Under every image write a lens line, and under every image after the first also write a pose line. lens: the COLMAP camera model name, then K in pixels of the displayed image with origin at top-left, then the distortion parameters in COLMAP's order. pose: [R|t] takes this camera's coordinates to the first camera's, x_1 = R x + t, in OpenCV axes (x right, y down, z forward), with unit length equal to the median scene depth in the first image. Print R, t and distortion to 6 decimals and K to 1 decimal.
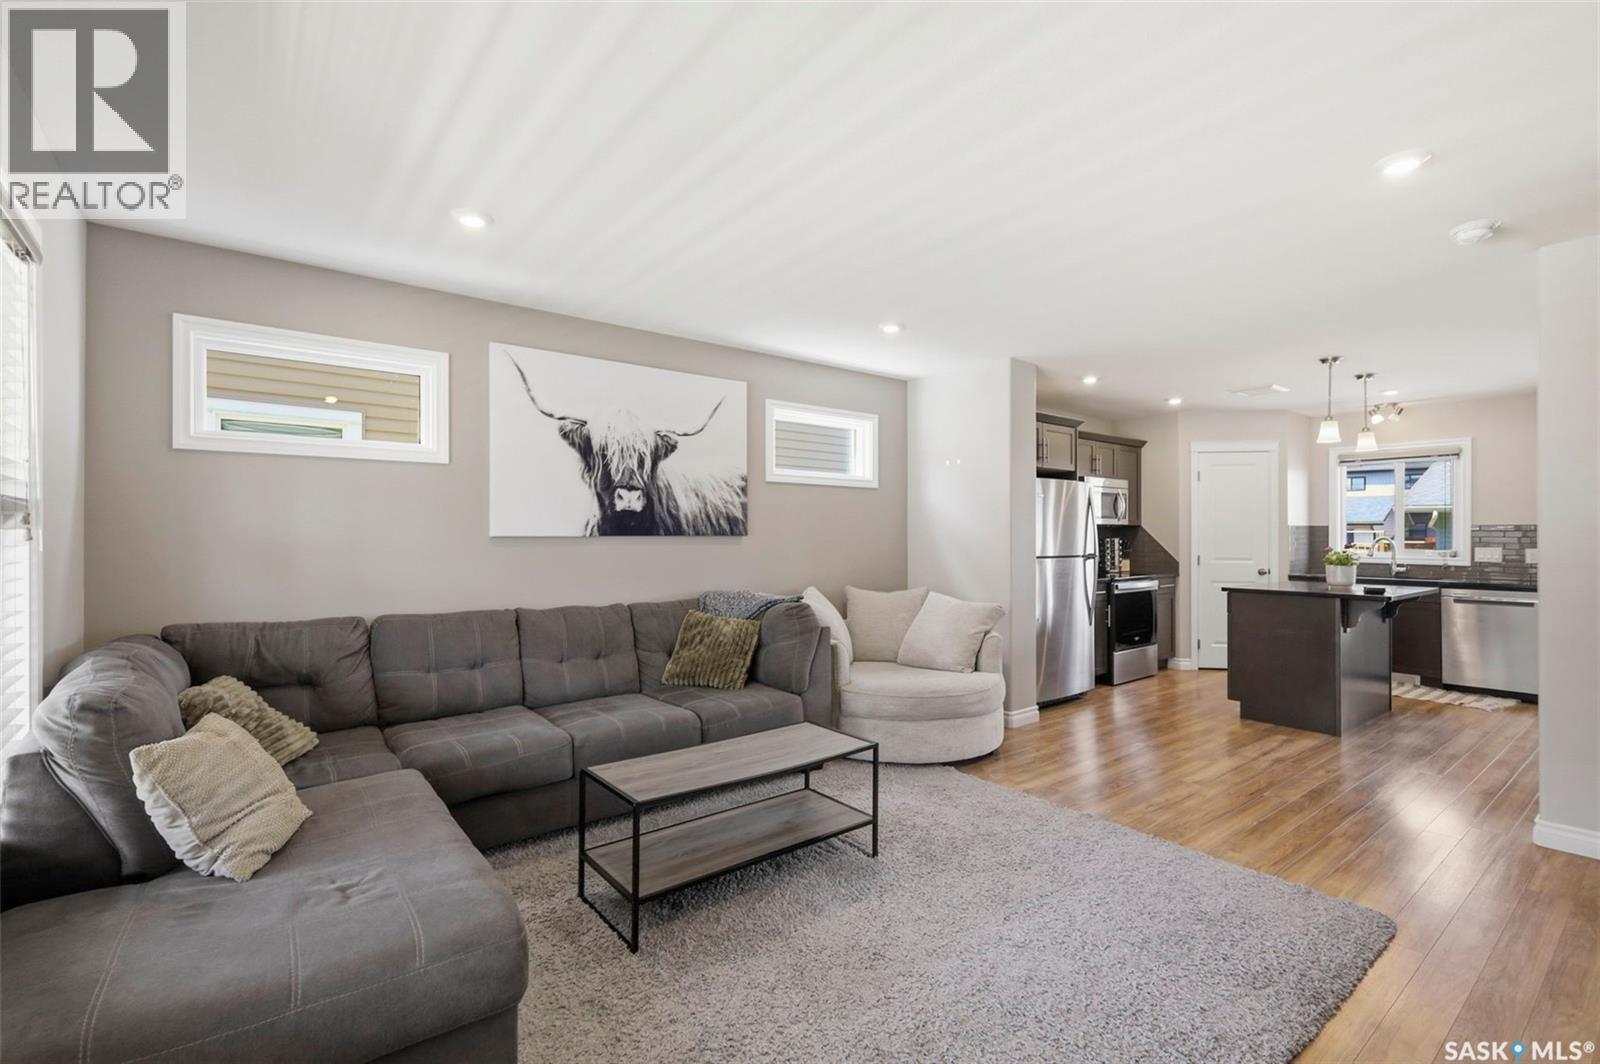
lens RADIAL K [[715.6, 0, 800.9], [0, 715.6, 531.8], [0, 0, 1]] dist [0.008991, -0.000103]
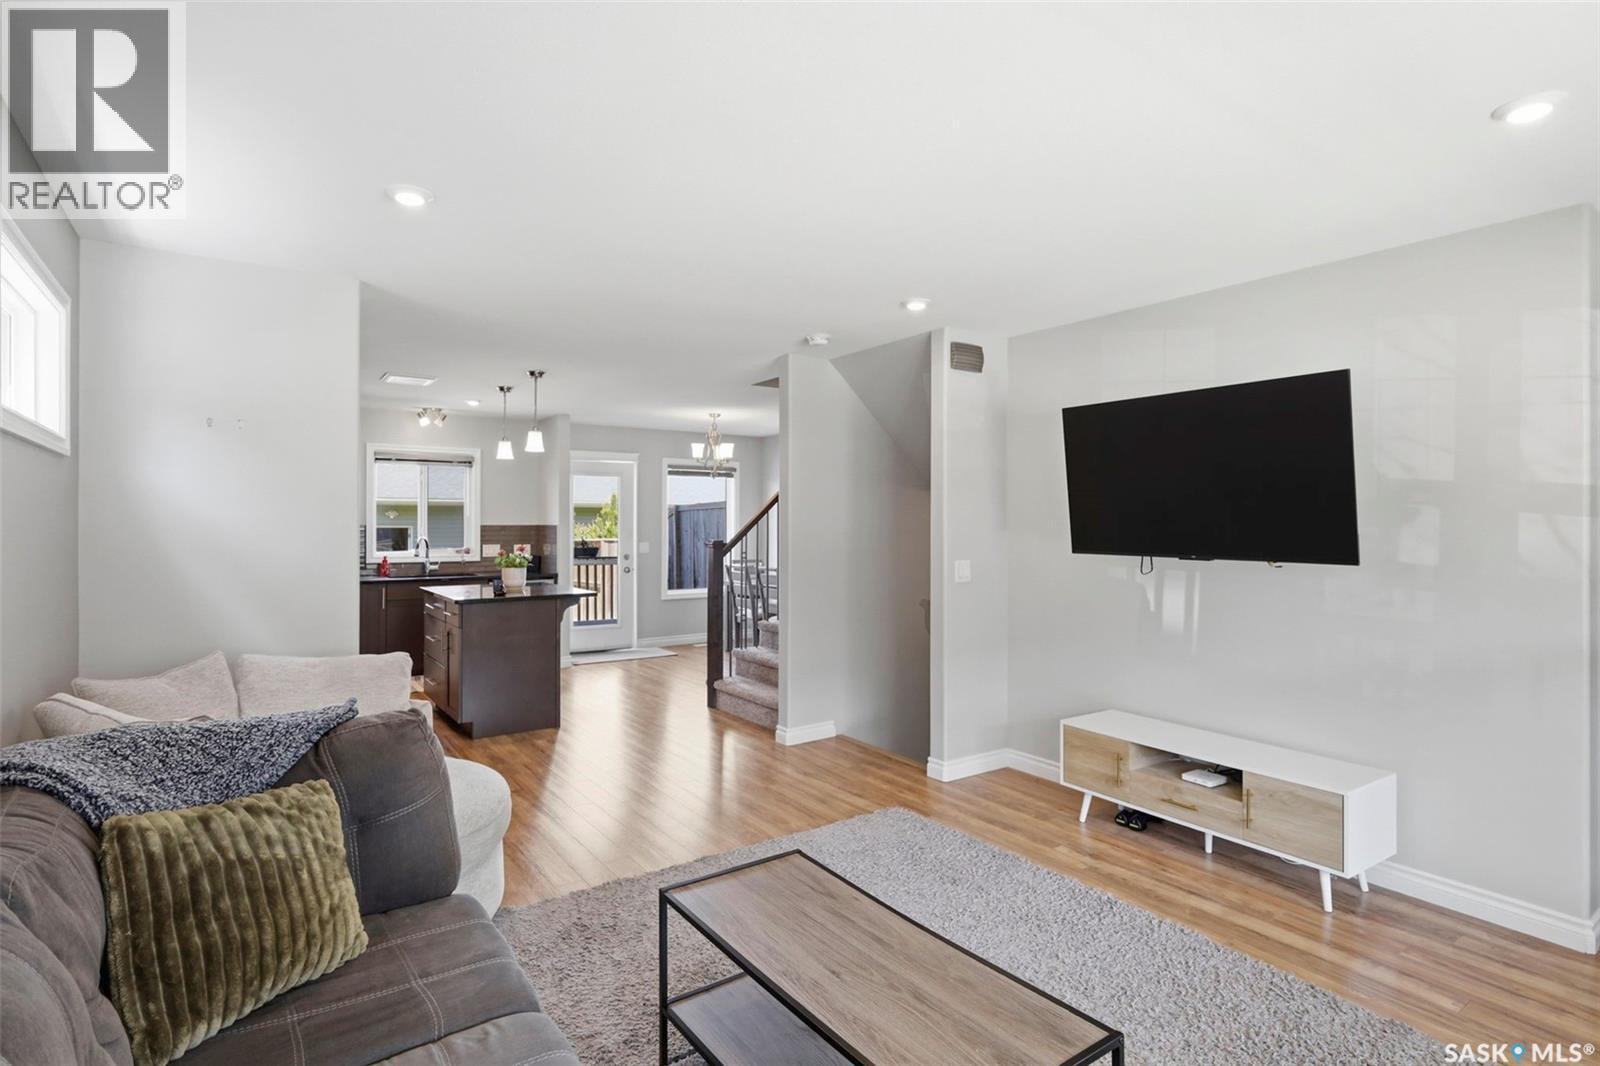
lens RADIAL K [[804.3, 0, 796.5], [0, 804.3, 521.3], [0, 0, 1]] dist [-0.003144, -0.000176]
pose [[0.059234, -0.004265, 0.998235, -0.299878], [-0.003821, 0.999983, 0.004499, -0.021591], [-0.998237, -0.004080, 0.059217, 0.395172]]
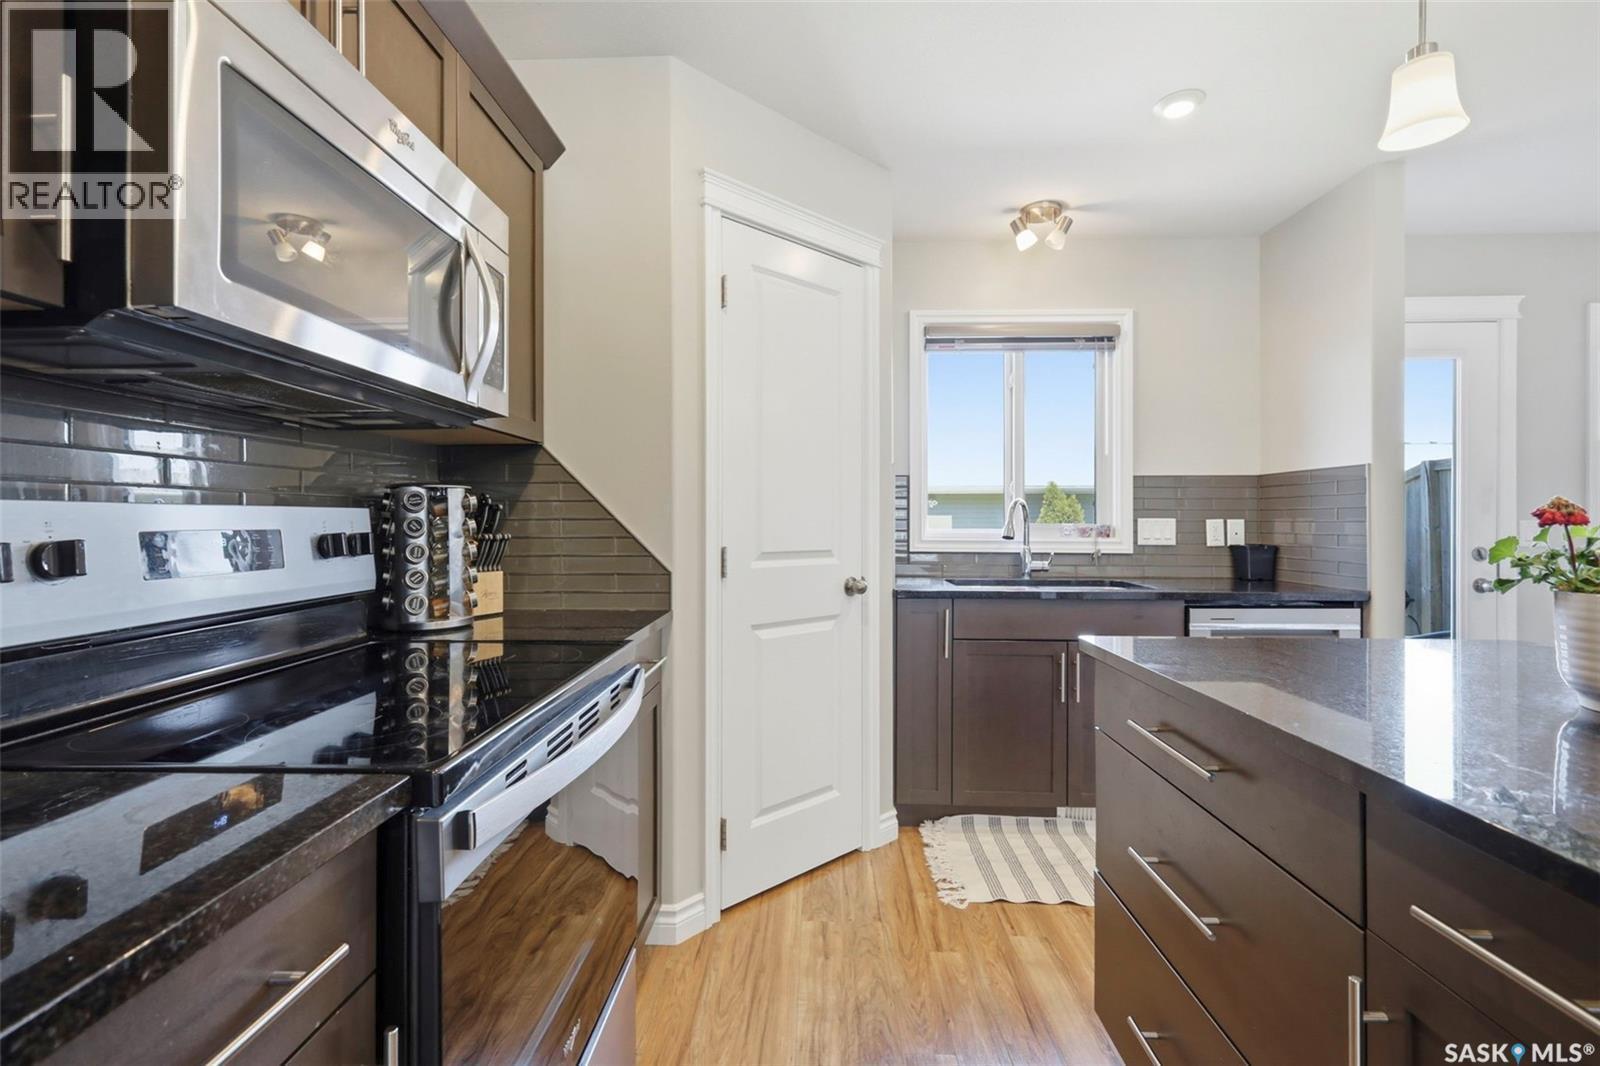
lens RADIAL K [[715.6, 0, 792.9], [0, 715.6, 520.0], [0, 0, 1]] dist [0.008991, -0.000103]
pose [[0.646176, -0.001410, 0.763187, 0.347893], [0.000503, 0.999999, 0.001421, 0.021240], [-0.763188, -0.000534, 0.646176, 0.798826]]
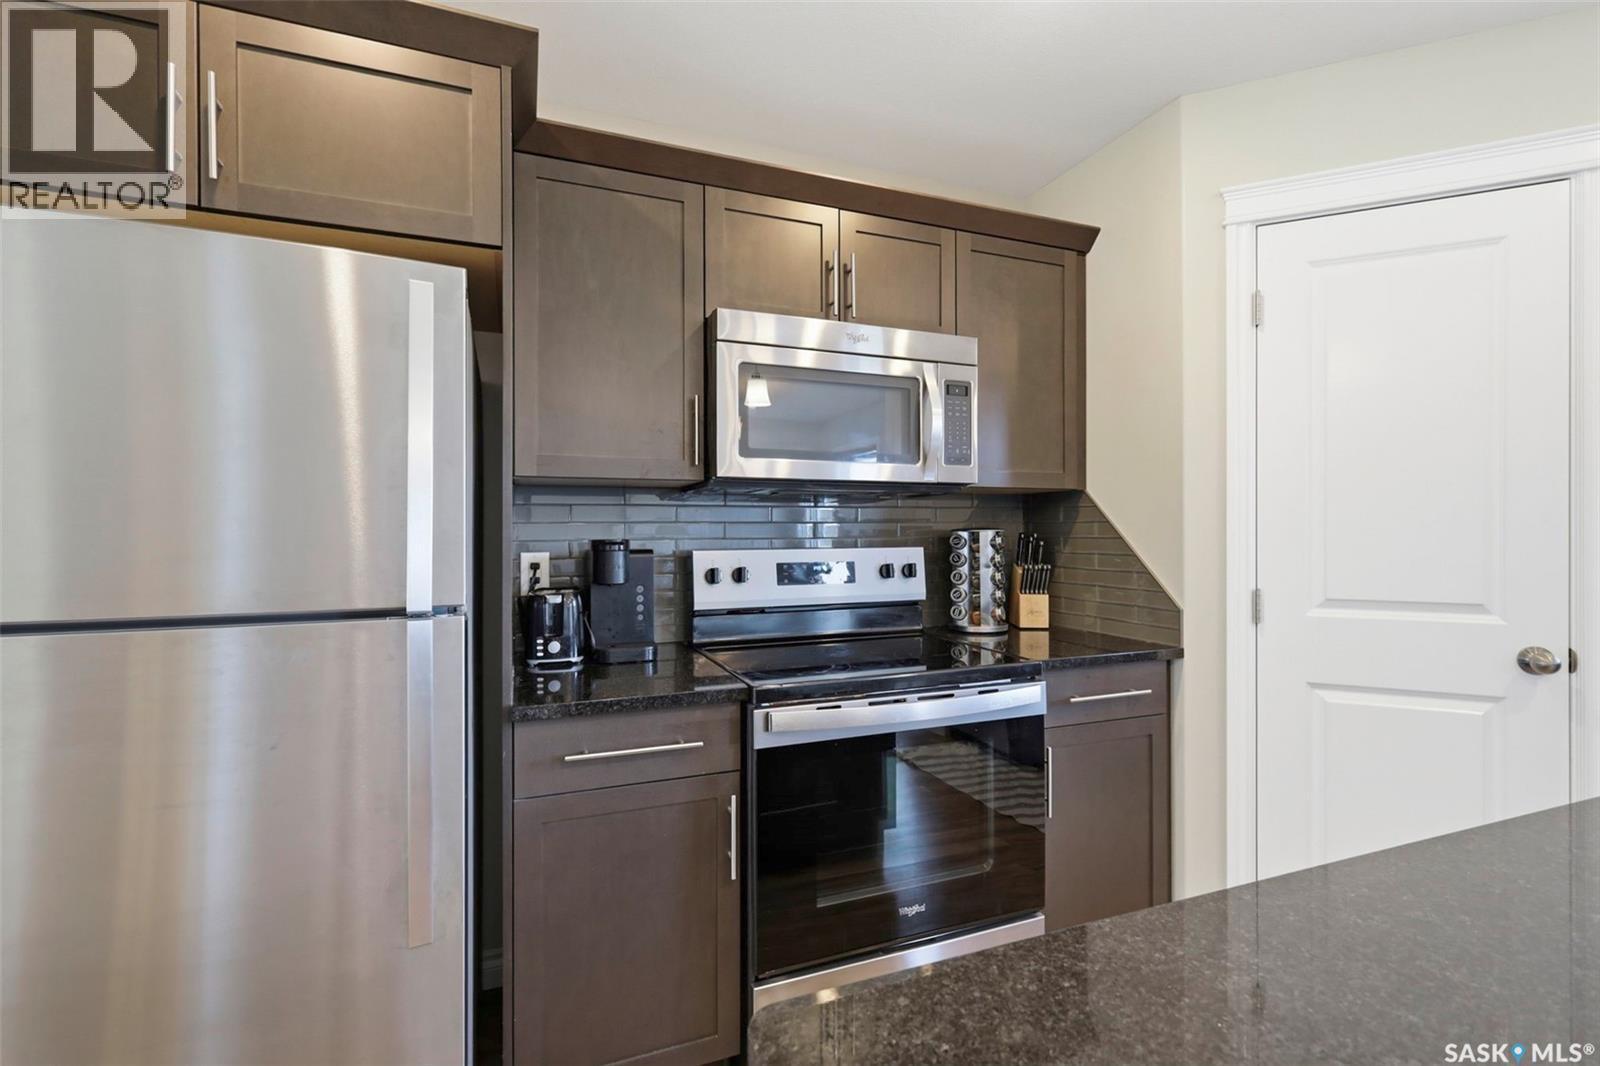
lens RADIAL K [[715.6, 0, 794.2], [0, 715.6, 529.7], [0, 0, 1]] dist [0.008991, -0.000103]
pose [[0.952959, -0.005017, -0.303059, 0.479885], [0.005316, 0.999986, 0.000161, 0.008780], [0.303054, -0.001764, 0.952972, 0.694038]]
